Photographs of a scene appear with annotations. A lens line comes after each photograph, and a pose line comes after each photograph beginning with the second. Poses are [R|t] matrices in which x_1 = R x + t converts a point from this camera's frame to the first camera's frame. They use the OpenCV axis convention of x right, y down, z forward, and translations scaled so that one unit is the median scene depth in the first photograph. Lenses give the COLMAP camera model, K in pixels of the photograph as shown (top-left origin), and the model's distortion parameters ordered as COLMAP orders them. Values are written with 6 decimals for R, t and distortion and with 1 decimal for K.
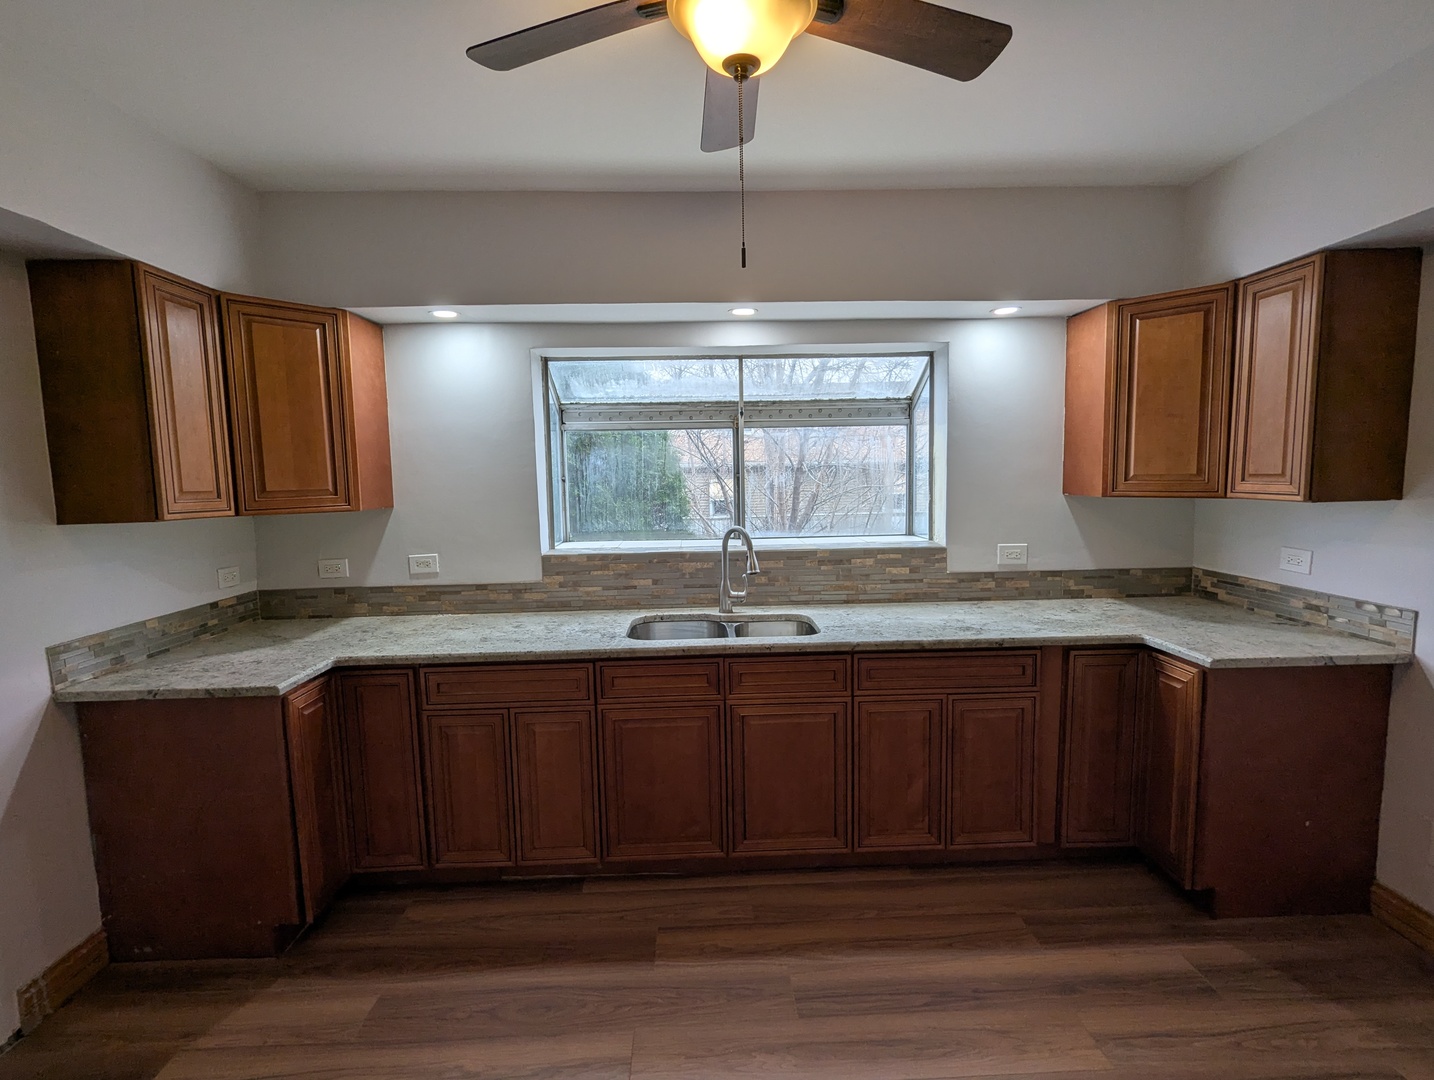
lens RADIAL K [[682.9, 0, 720.4], [0, 682.9, 538.9], [0, 0, 1]] dist [-0.003028, 0.000745]
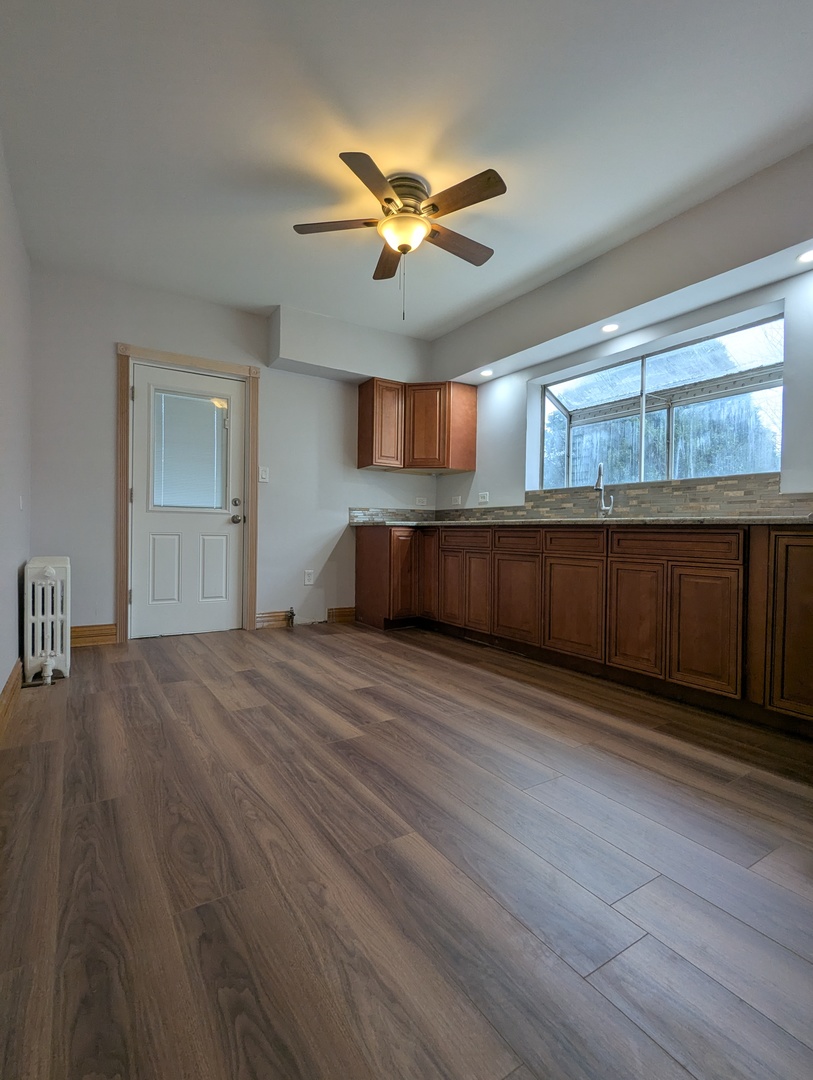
lens RADIAL K [[514.4, 0, 408.8], [0, 514.4, 539.0], [0, 0, 1]] dist [-0.003028, 0.000745]
pose [[0.516442, 0.038570, -0.855453, 0.898238], [-0.103035, 0.994526, -0.017363, 0.244226], [0.850101, 0.097109, 0.517590, 0.026892]]
